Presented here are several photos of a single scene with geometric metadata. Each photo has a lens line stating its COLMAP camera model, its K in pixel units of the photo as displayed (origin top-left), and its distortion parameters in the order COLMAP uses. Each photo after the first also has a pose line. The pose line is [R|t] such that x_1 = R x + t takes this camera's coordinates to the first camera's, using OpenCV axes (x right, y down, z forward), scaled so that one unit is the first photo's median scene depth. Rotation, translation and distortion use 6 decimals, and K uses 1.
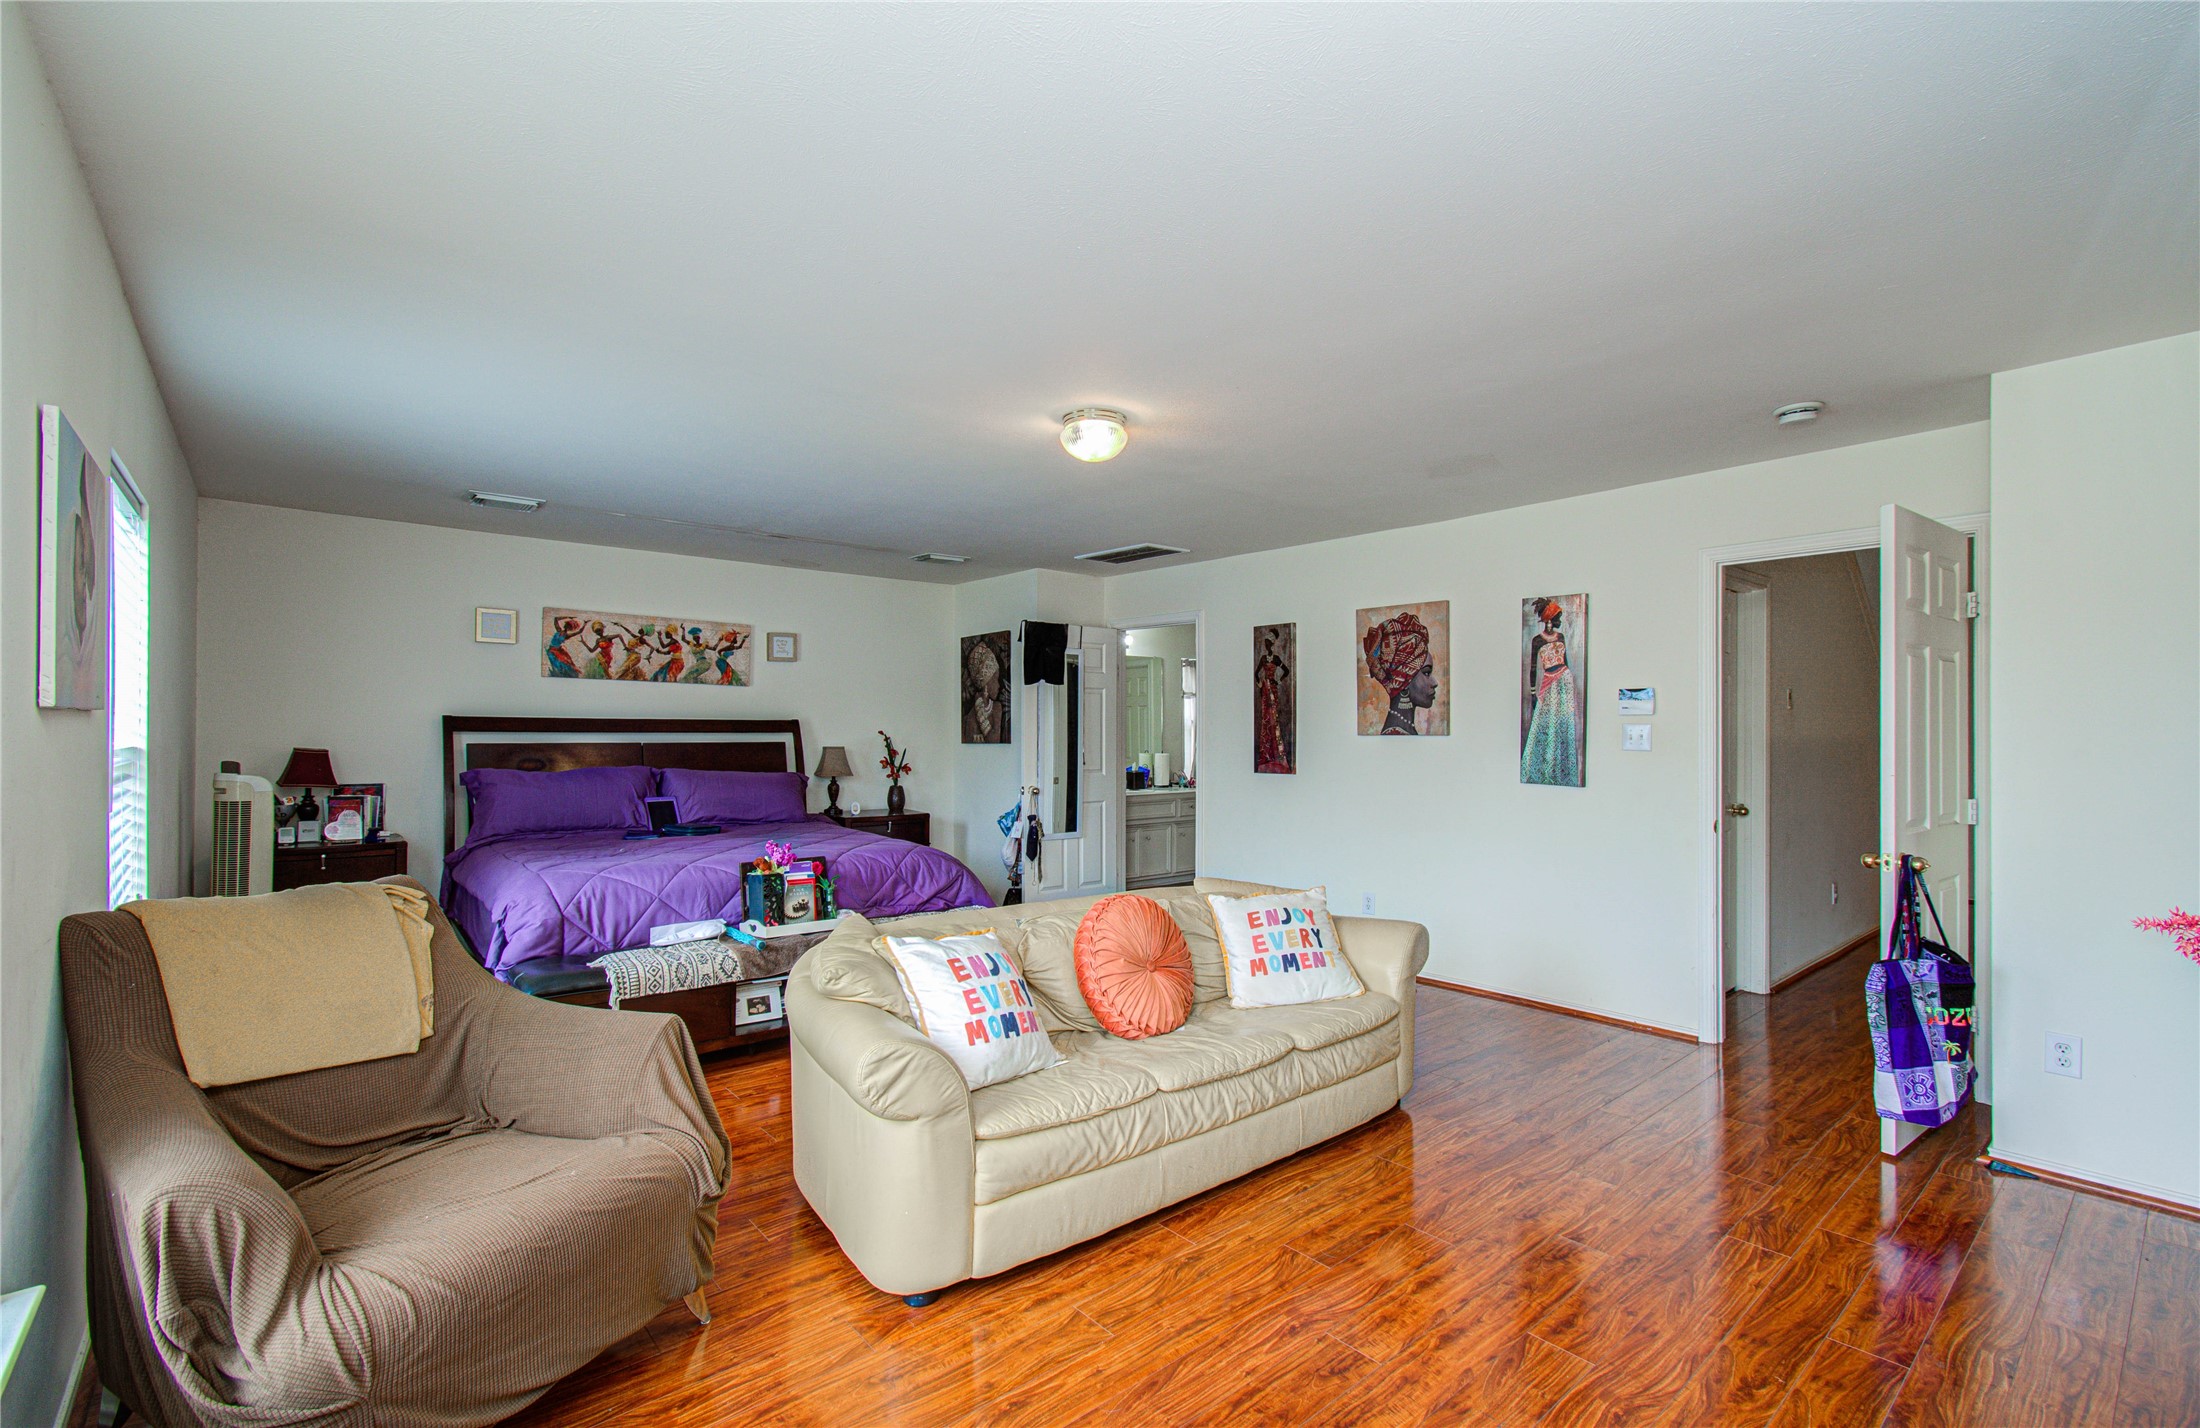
lens RADIAL K [[962.1, 0, 1095.5], [0, 962.1, 719.5], [0, 0, 1]] dist [-0.003517, 0.000321]
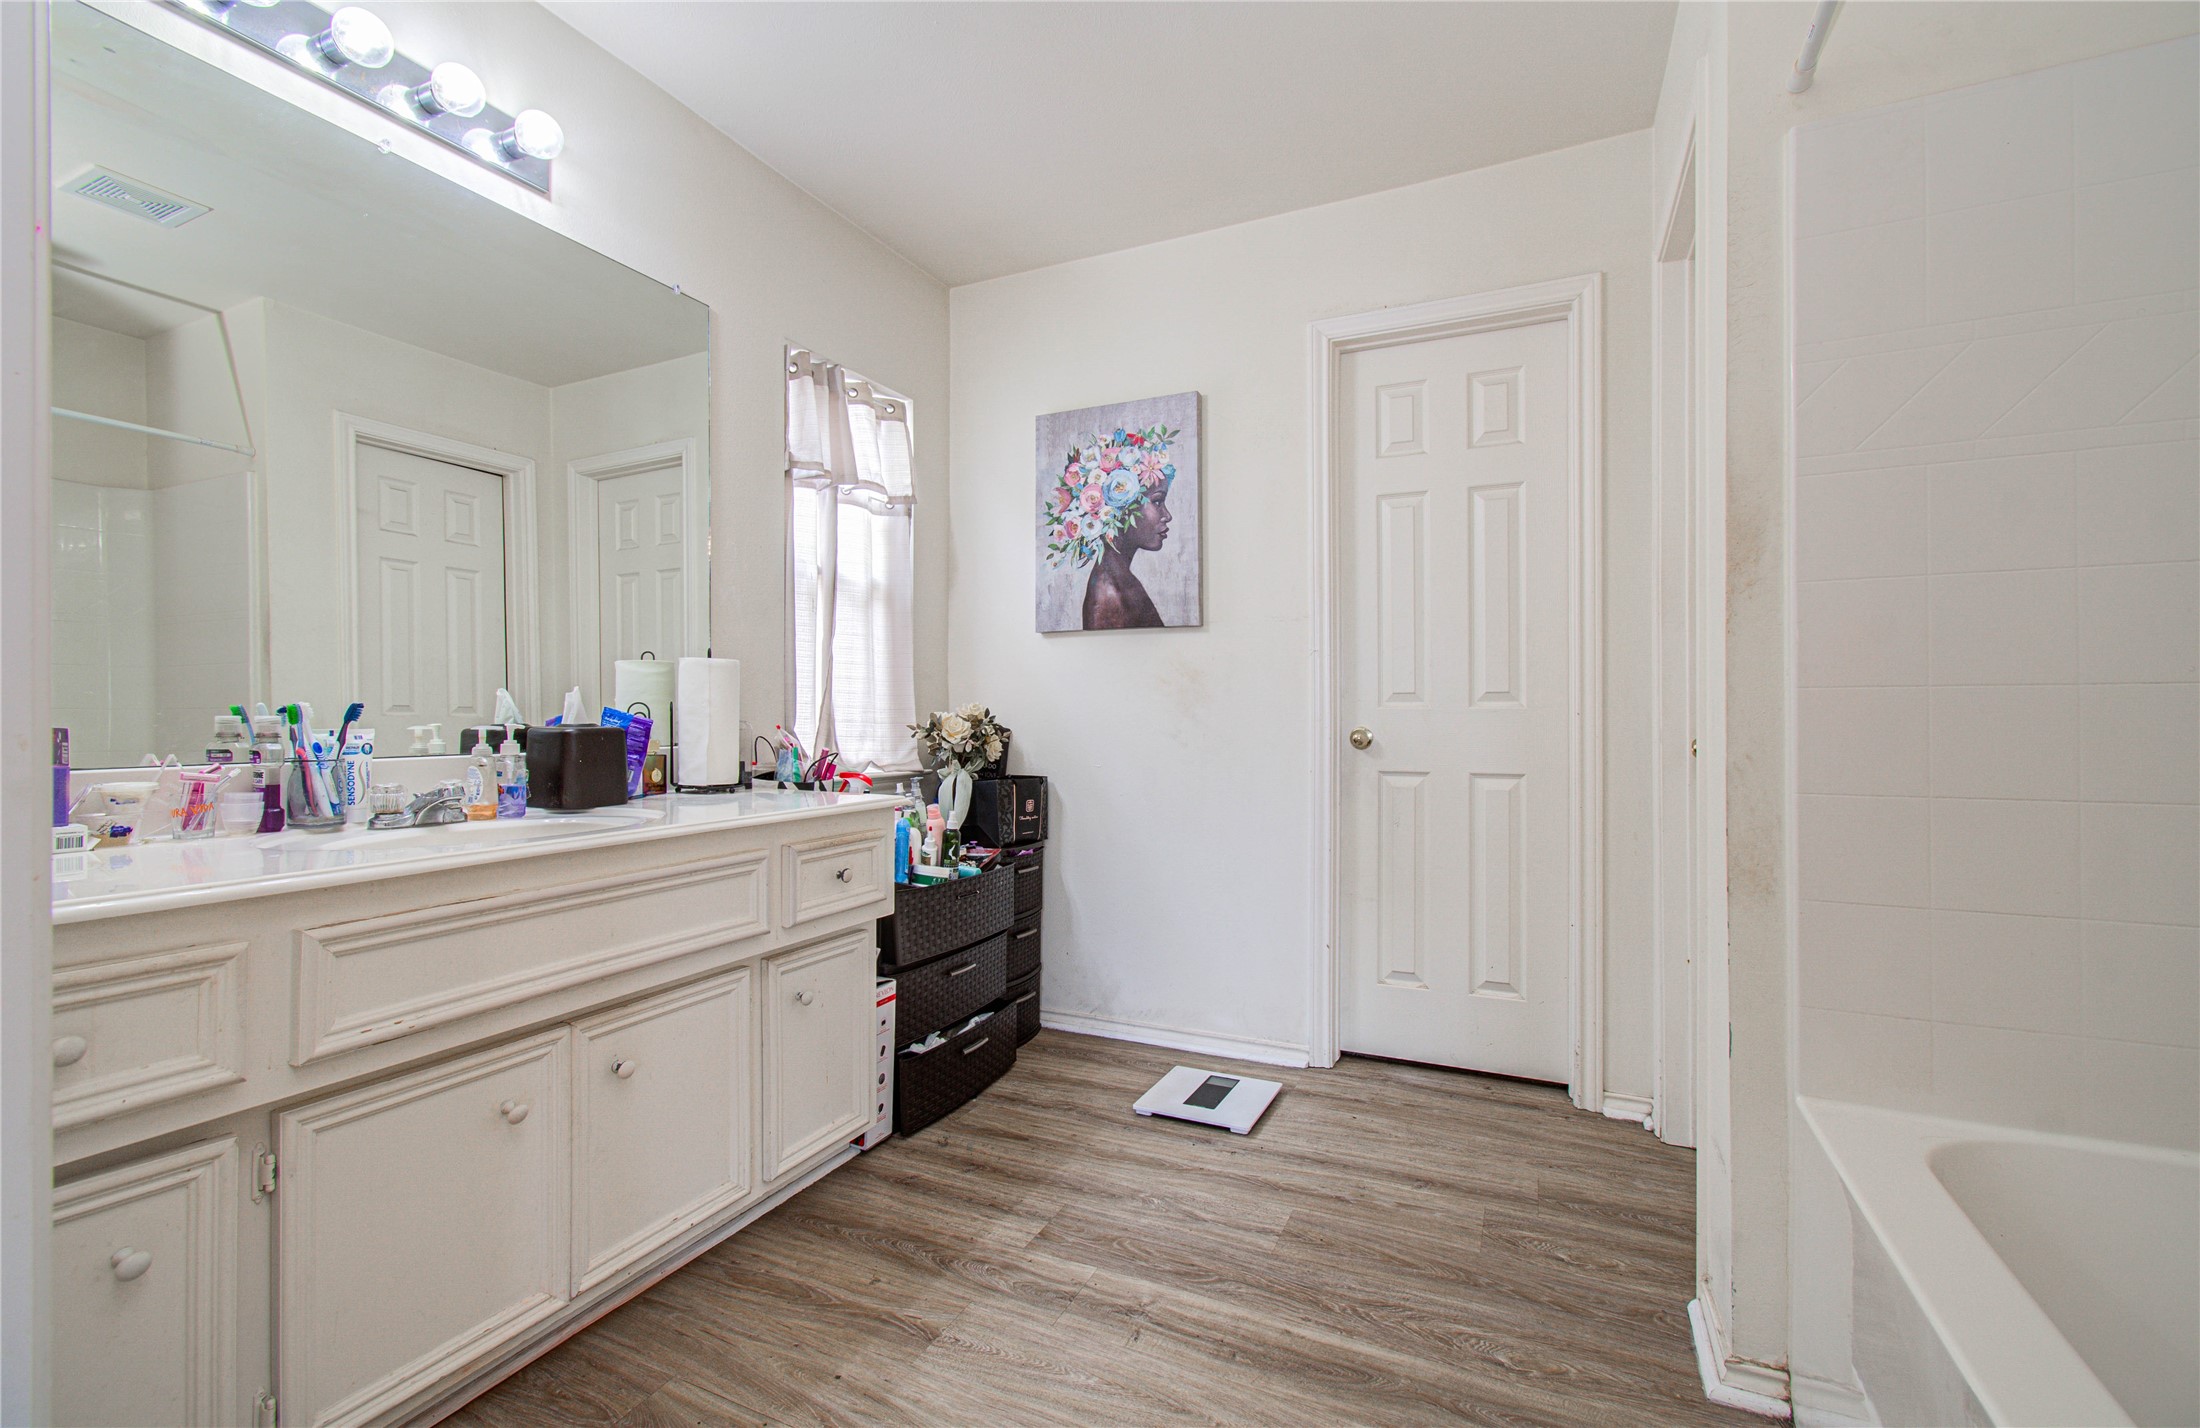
lens RADIAL K [[962.1, 0, 1095.5], [0, 962.1, 719.5], [0, 0, 1]] dist [-0.003517, 0.000321]
pose [[0.910779, 0.006405, 0.412846, 0.057173], [-0.013032, 0.999827, 0.013236, 0.046946], [-0.412690, -0.017435, 0.910705, 0.728489]]
